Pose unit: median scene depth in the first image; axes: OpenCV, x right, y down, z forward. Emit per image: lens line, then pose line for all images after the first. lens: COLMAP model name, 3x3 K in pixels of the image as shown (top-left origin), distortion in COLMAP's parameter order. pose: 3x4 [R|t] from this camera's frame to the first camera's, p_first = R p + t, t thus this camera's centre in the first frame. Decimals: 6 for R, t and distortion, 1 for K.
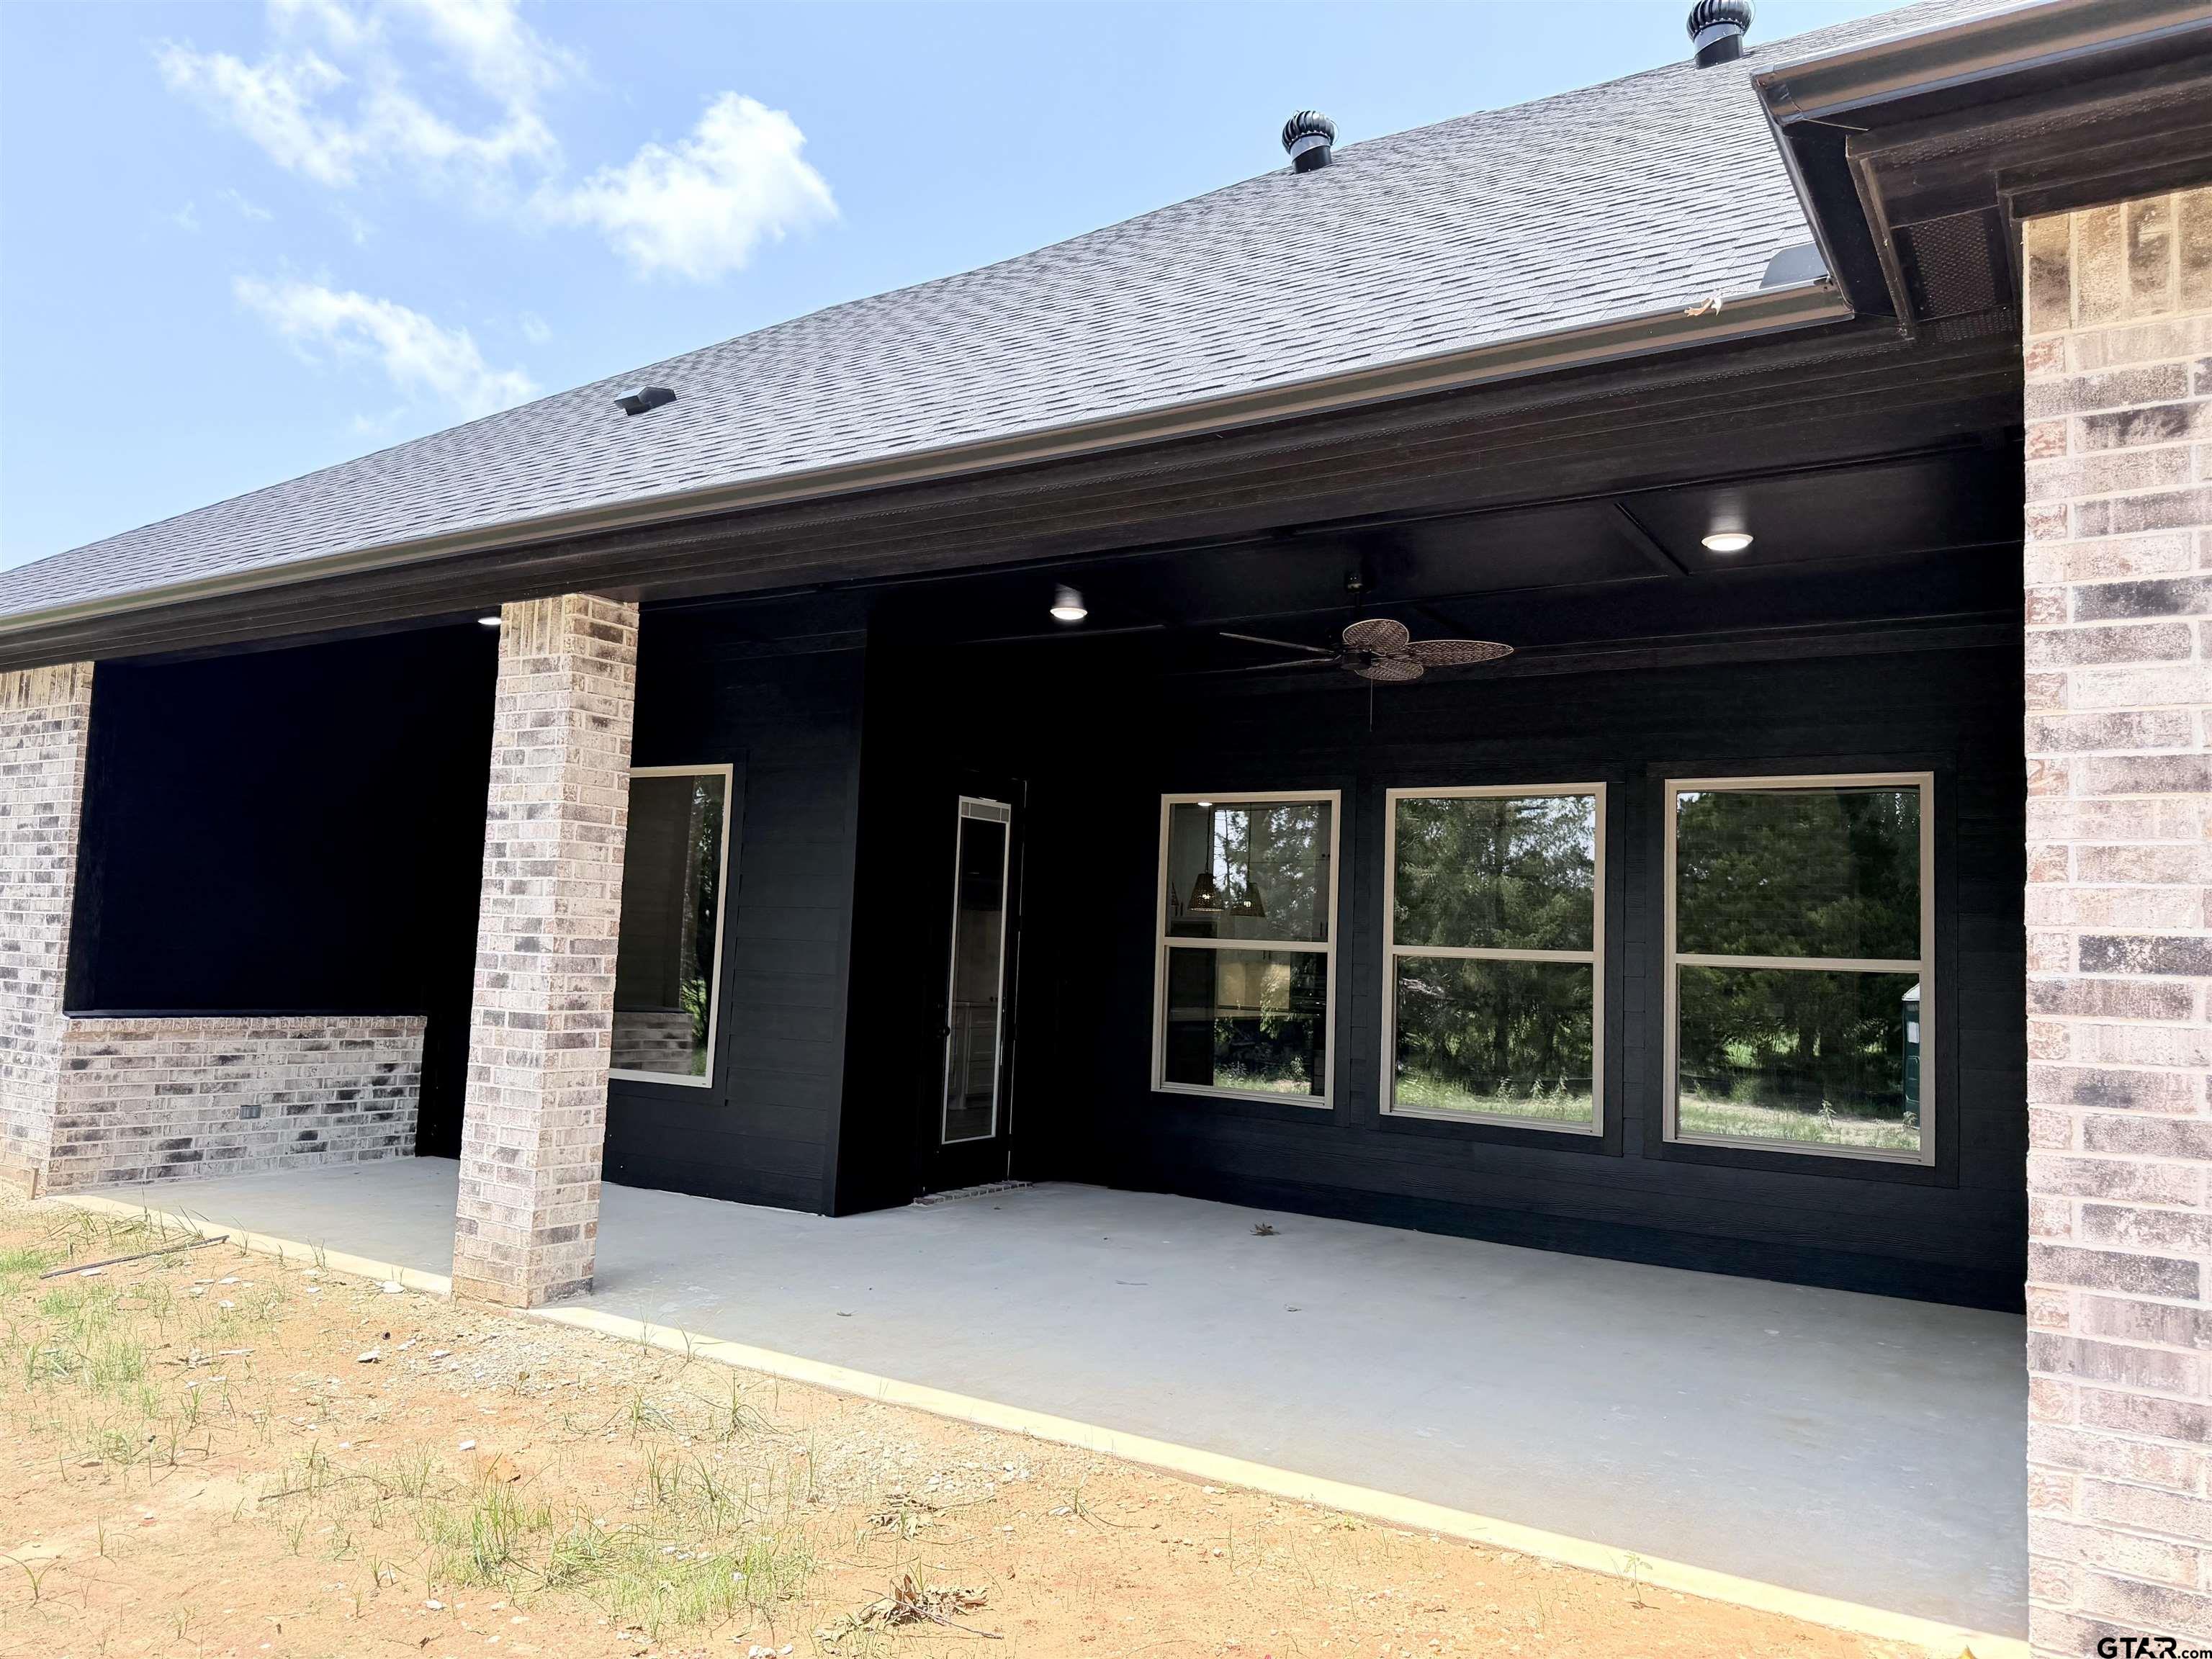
lens RADIAL K [[1590.5, 0, 1106.0], [0, 1590.5, 829.5], [0, 0, 1]] dist [0.020176, -0.007135]
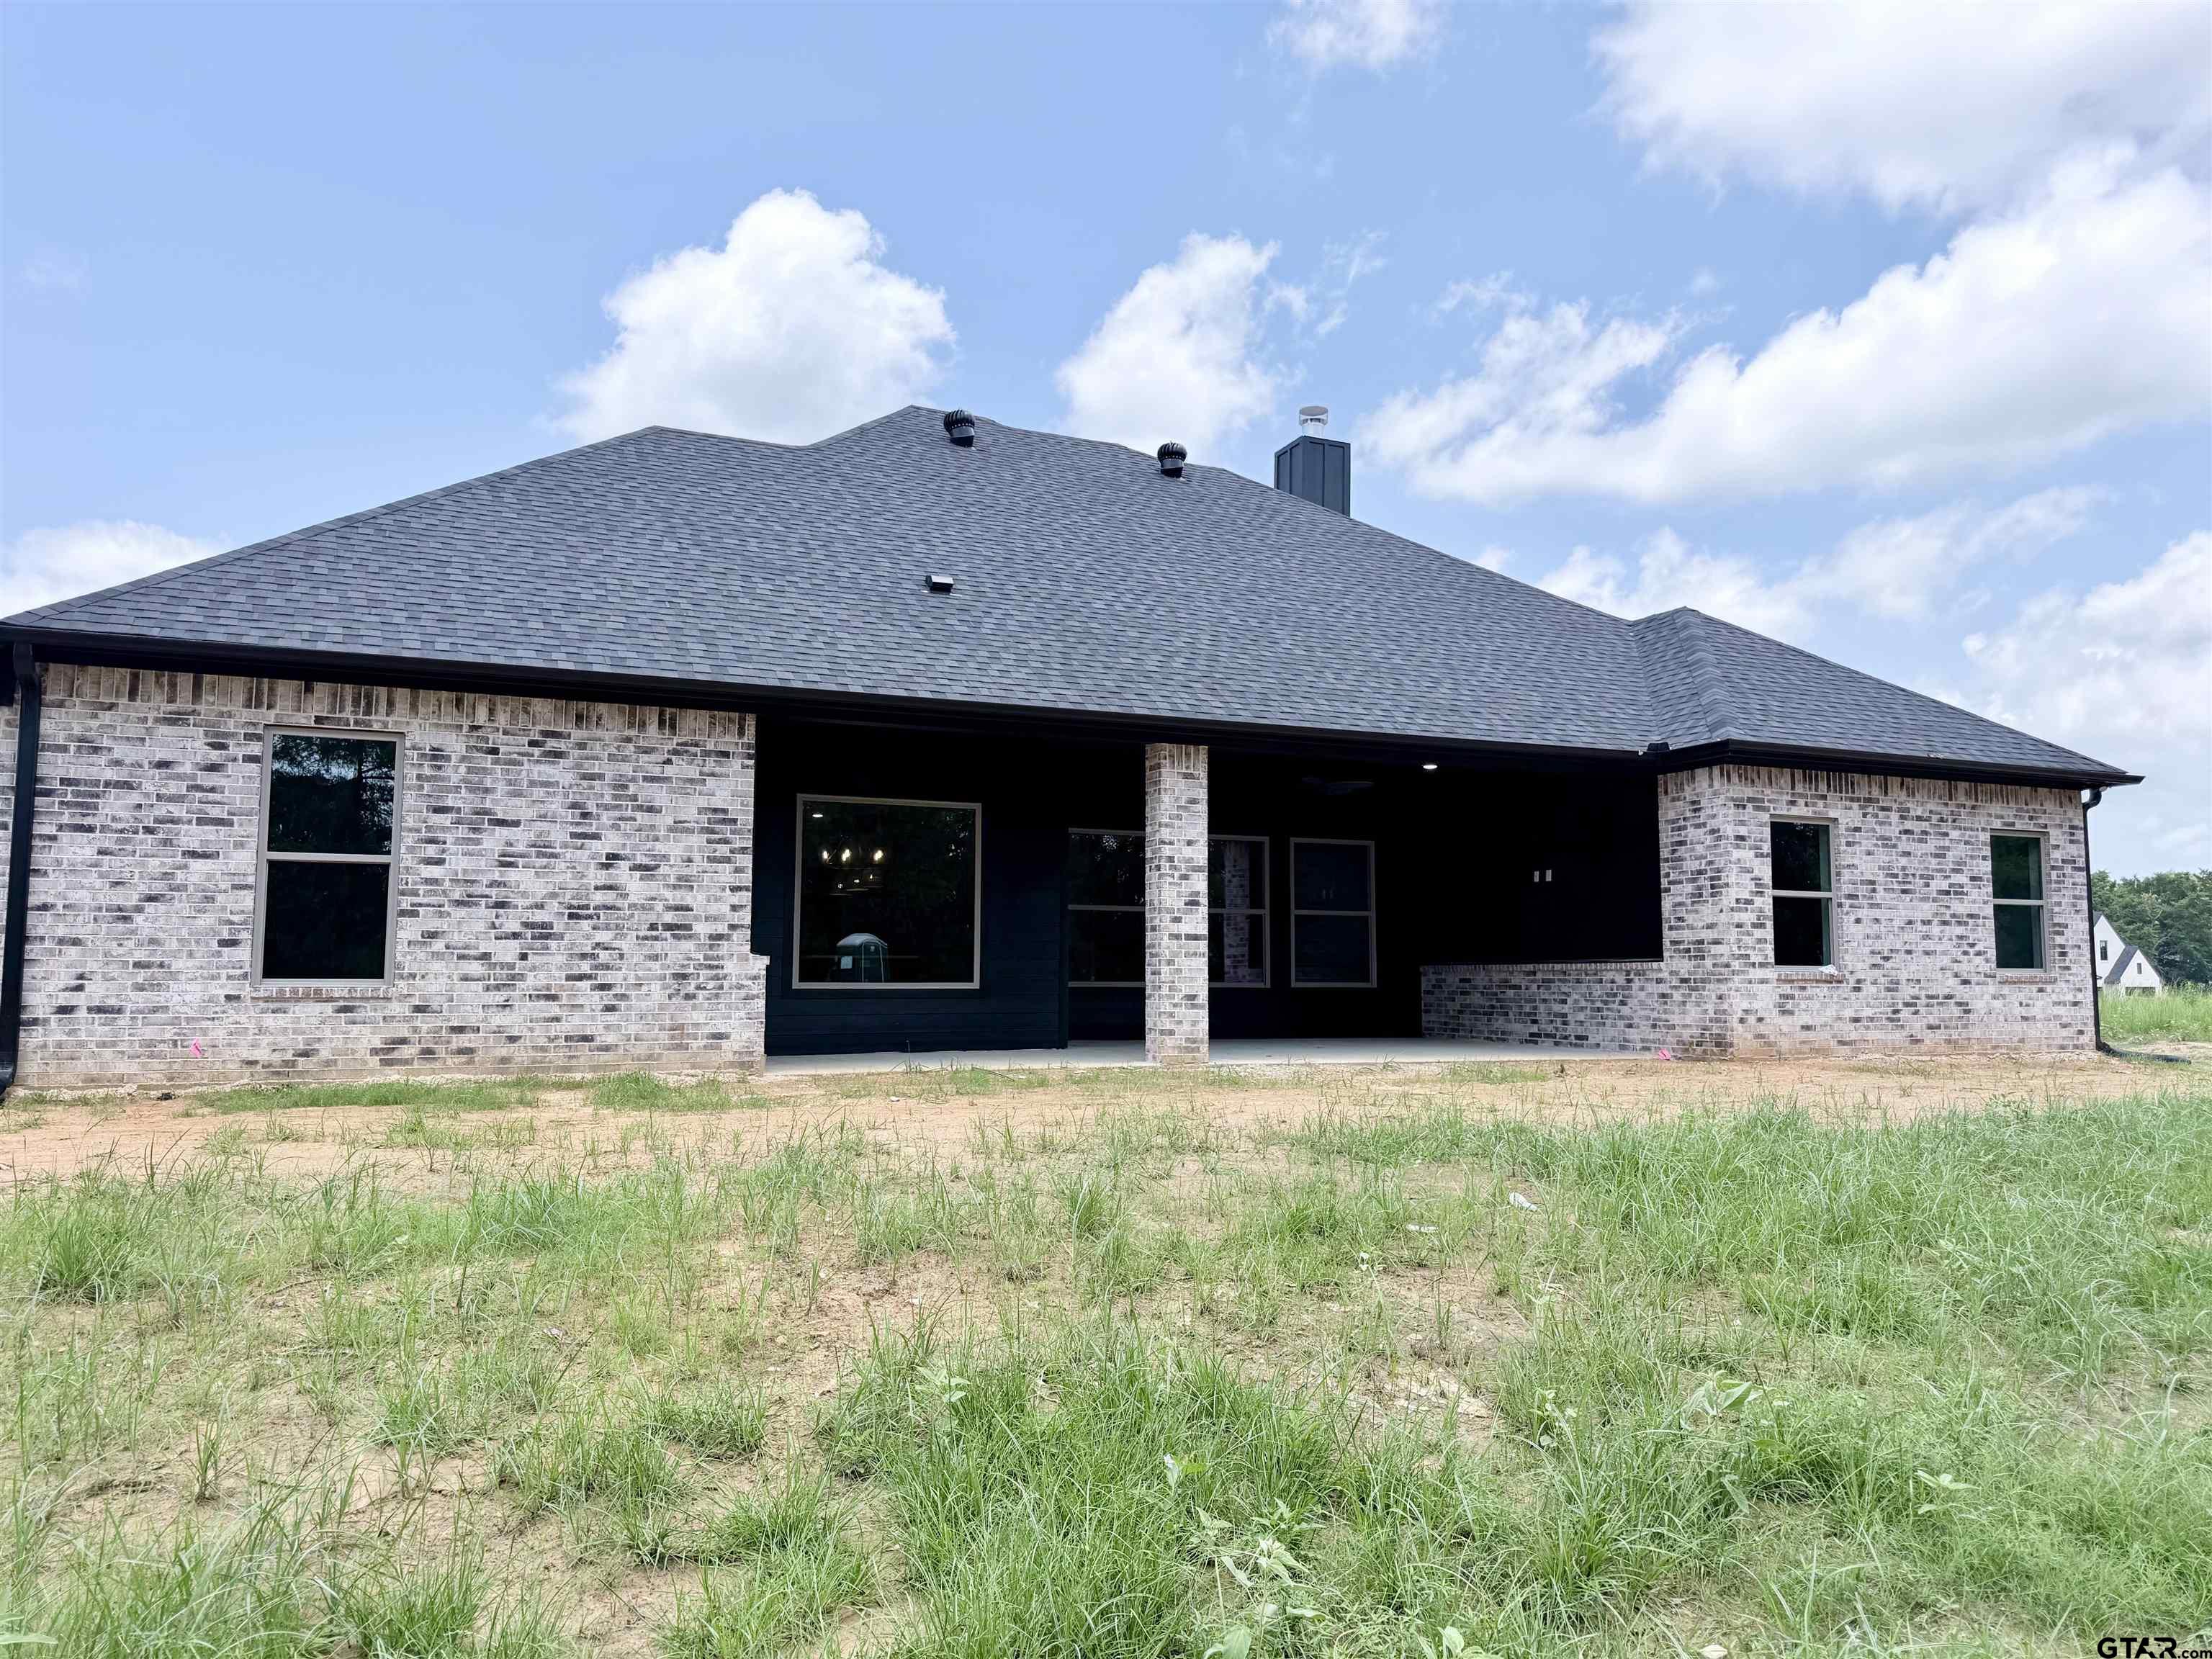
lens RADIAL K [[1562.3, 0, 1095.9], [0, 1562.3, 826.6], [0, 0, 1]] dist [0.109283, -0.171173]
pose [[0.557654, 0.043123, 0.828952, -2.222404], [-0.048636, 0.998631, -0.019232, 0.014111], [-0.828647, -0.029592, 0.558988, -0.099853]]
